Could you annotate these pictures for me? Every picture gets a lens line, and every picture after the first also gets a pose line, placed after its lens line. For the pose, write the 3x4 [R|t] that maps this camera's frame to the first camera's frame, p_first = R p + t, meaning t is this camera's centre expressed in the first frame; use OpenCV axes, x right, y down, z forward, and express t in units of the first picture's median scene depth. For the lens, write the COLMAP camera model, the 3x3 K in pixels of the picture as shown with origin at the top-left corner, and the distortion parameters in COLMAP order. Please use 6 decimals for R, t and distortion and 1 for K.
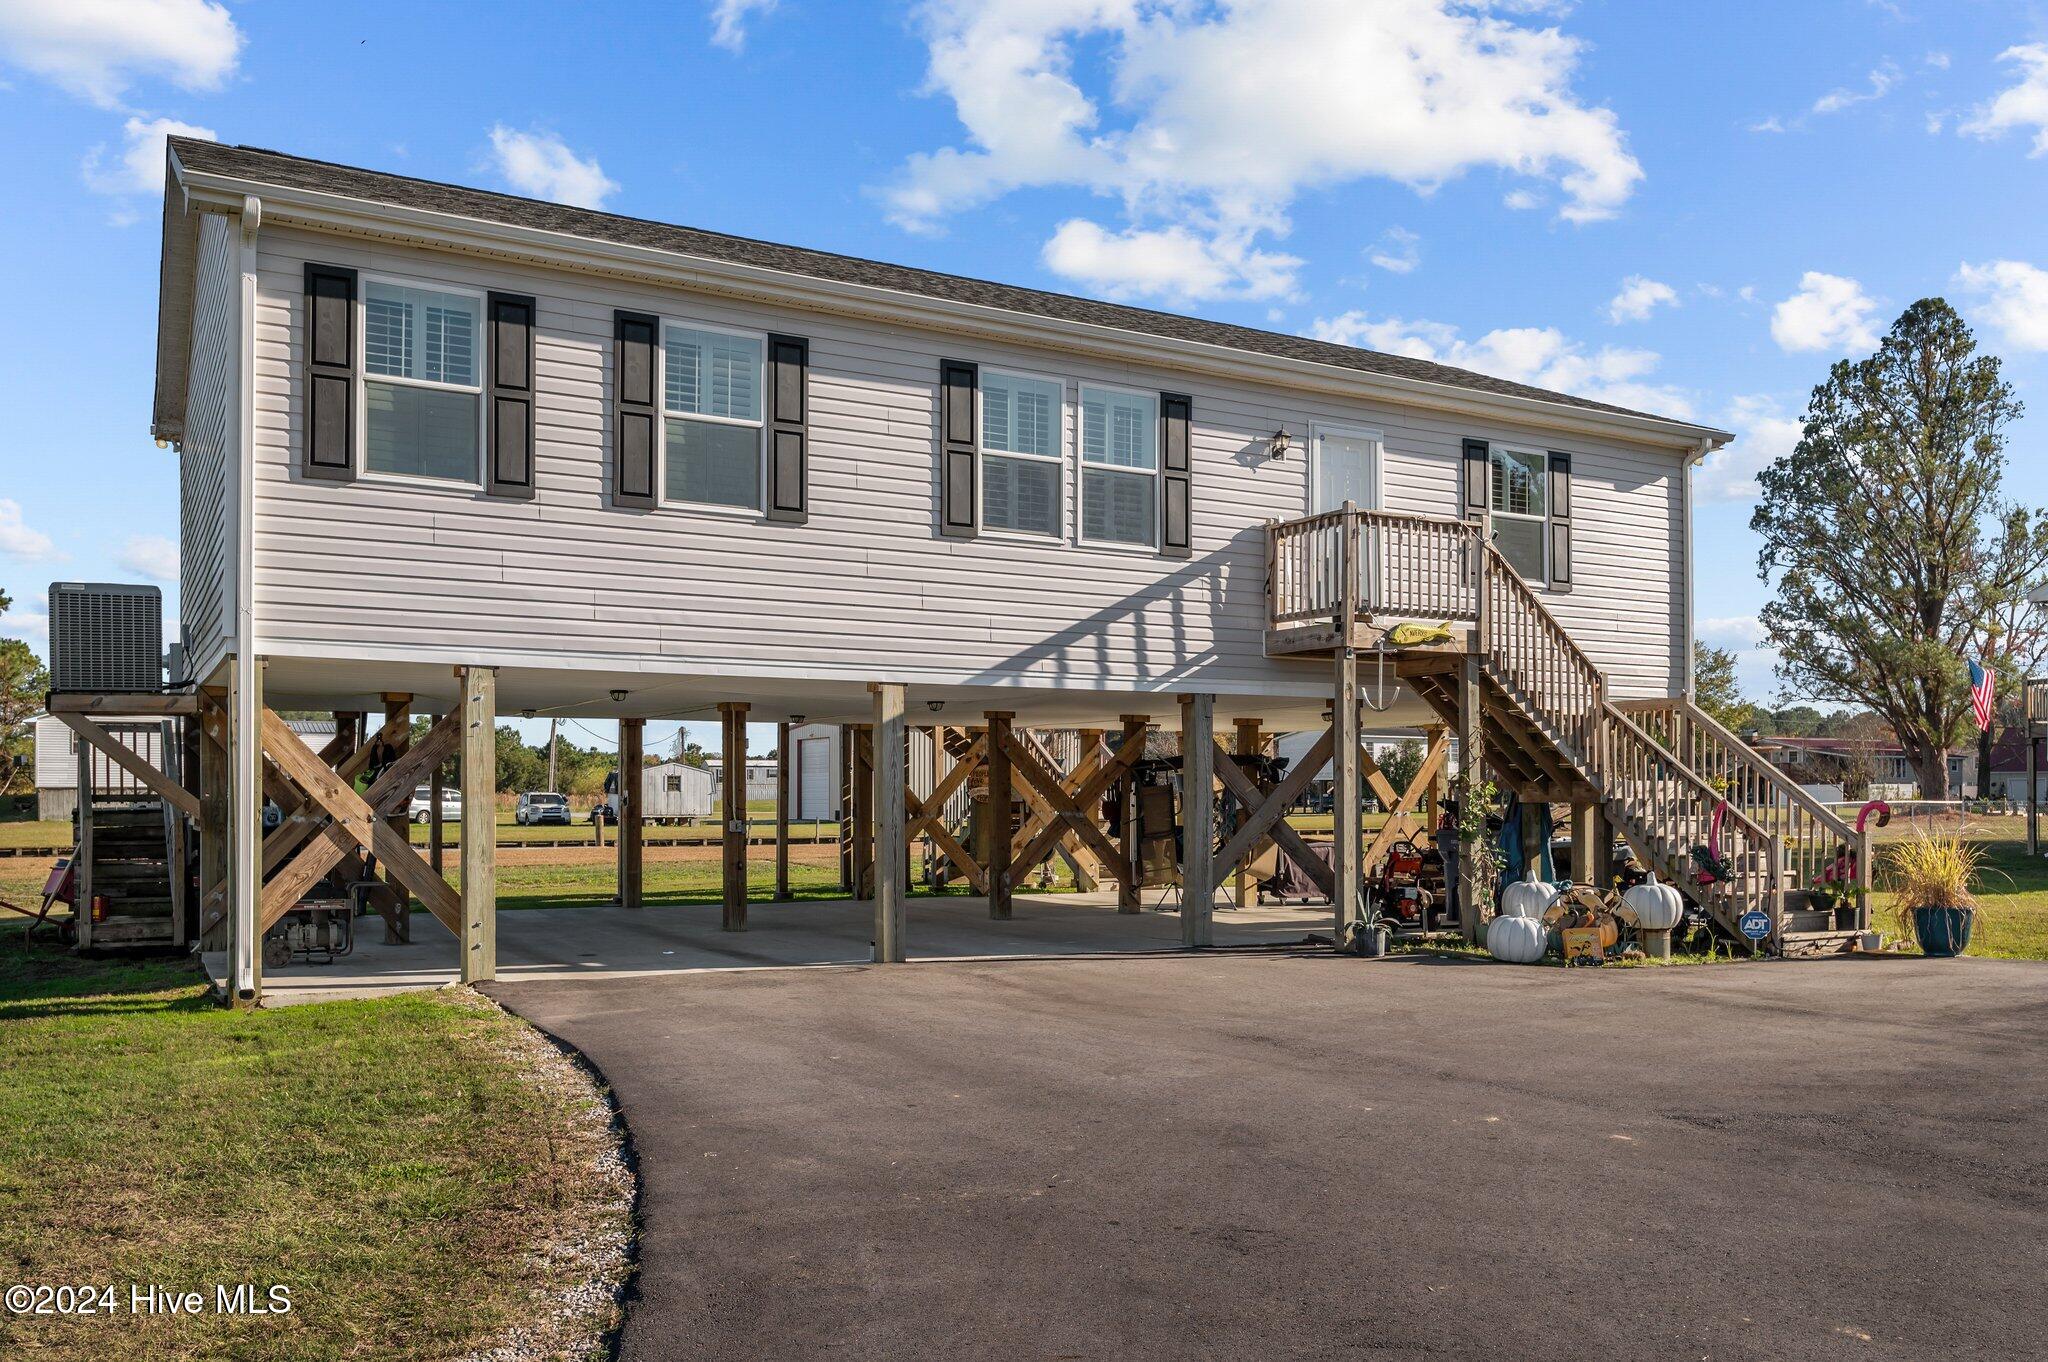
lens RADIAL K [[1661.6, 0, 1020.8], [0, 1661.6, 771.6], [0, 0, 1]] dist [0.004056, 0.001816]
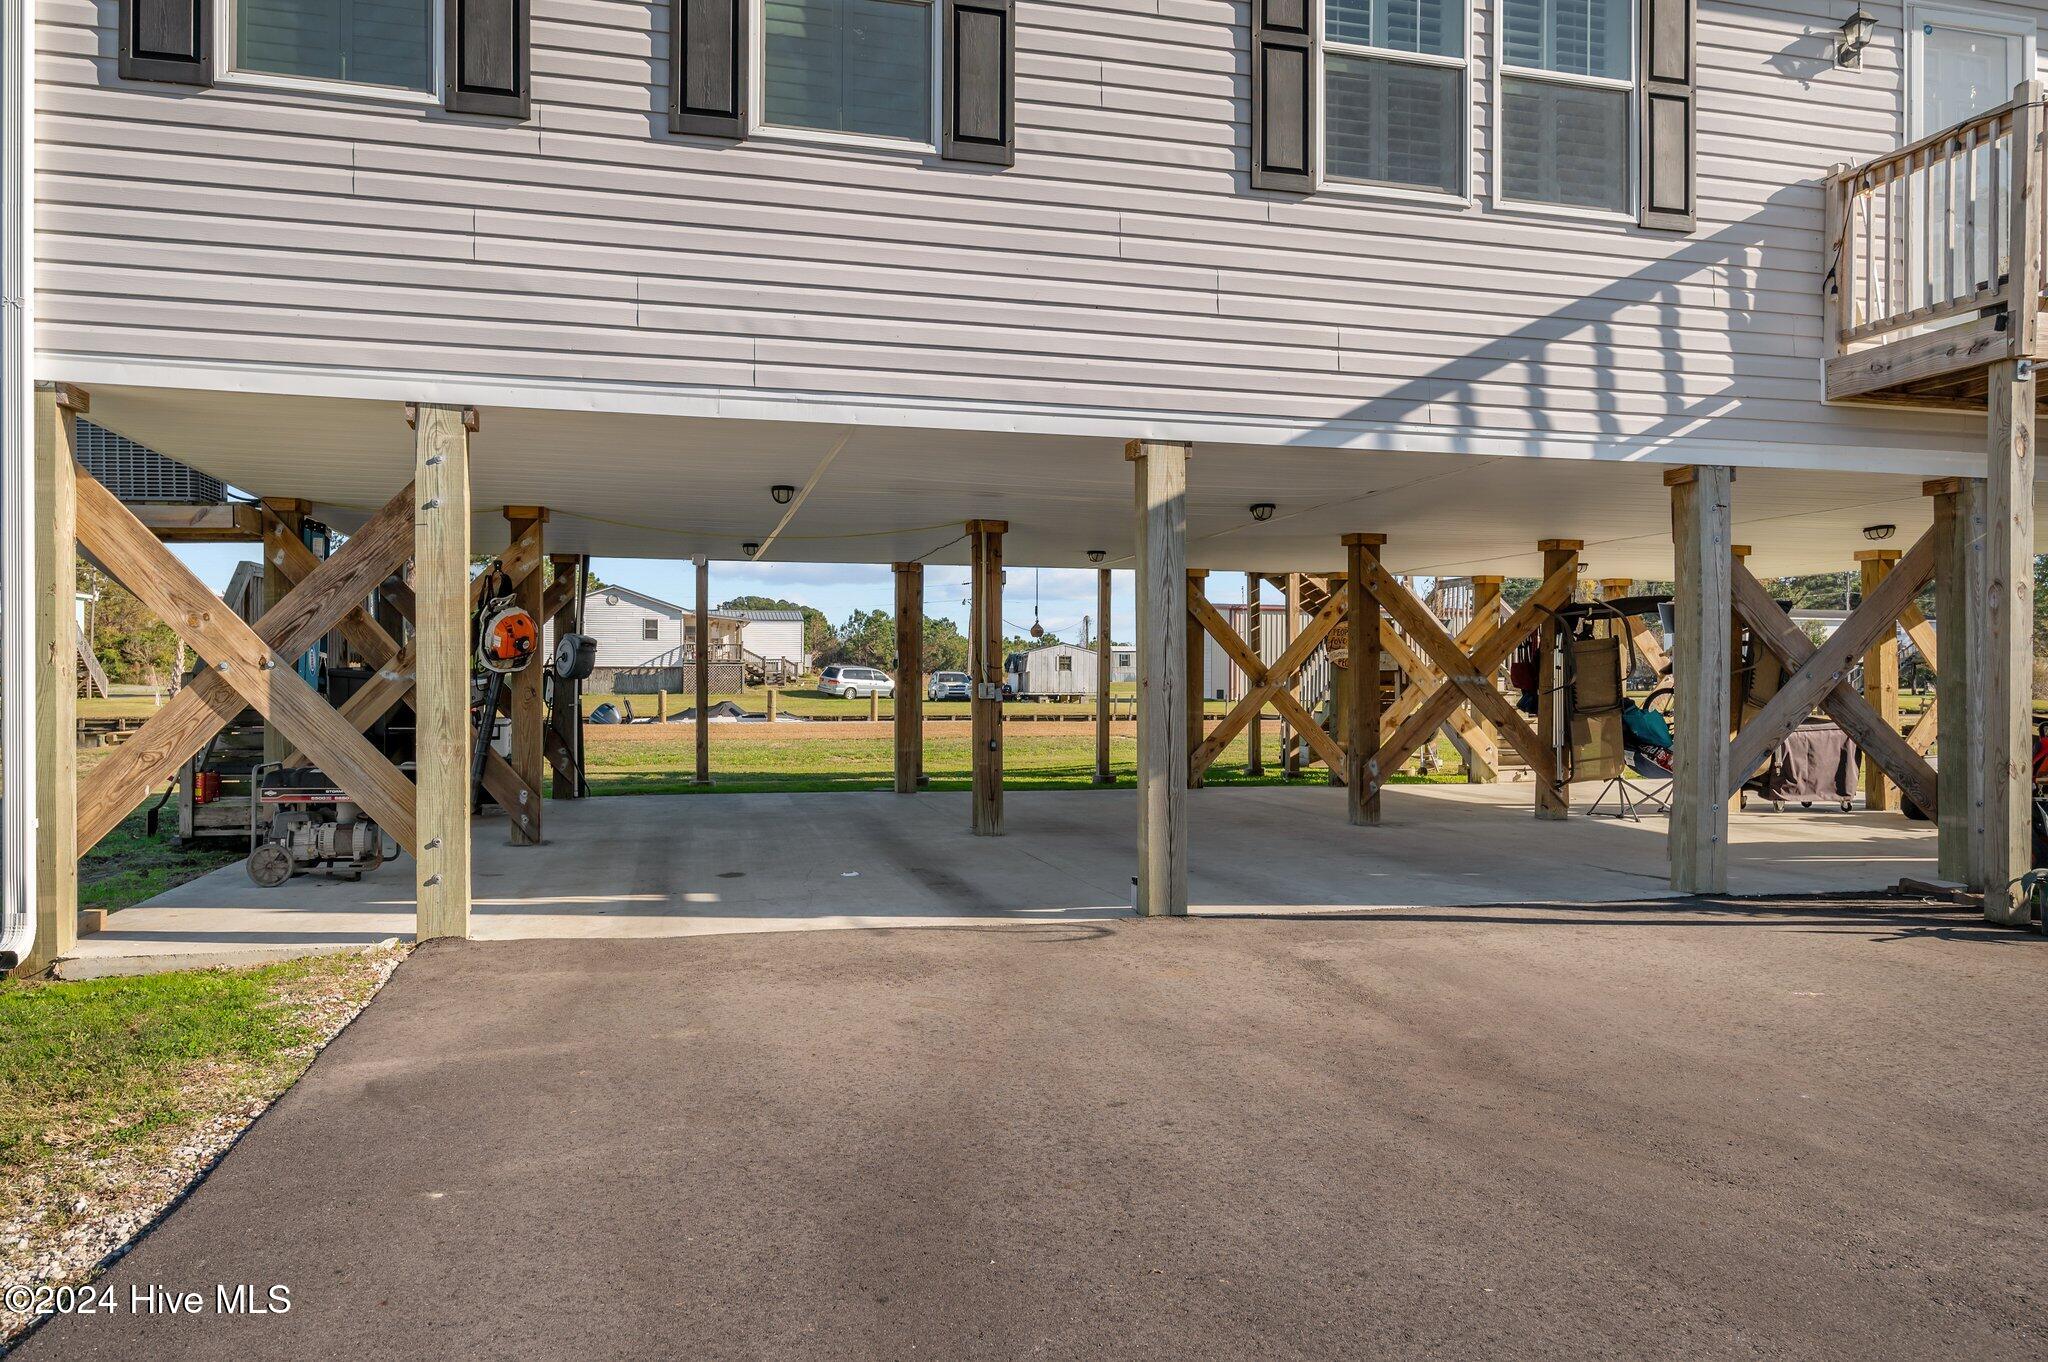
lens RADIAL K [[1397.5, 0, 1013.5], [0, 1397.5, 678.6], [0, 0, 1]] dist [-0.006335, 0.003667]
pose [[0.964041, 0.002419, -0.265743, 0.002321], [0.000995, 0.999919, 0.012710, 0.021913], [0.265752, -0.012517, 0.963960, 0.463187]]
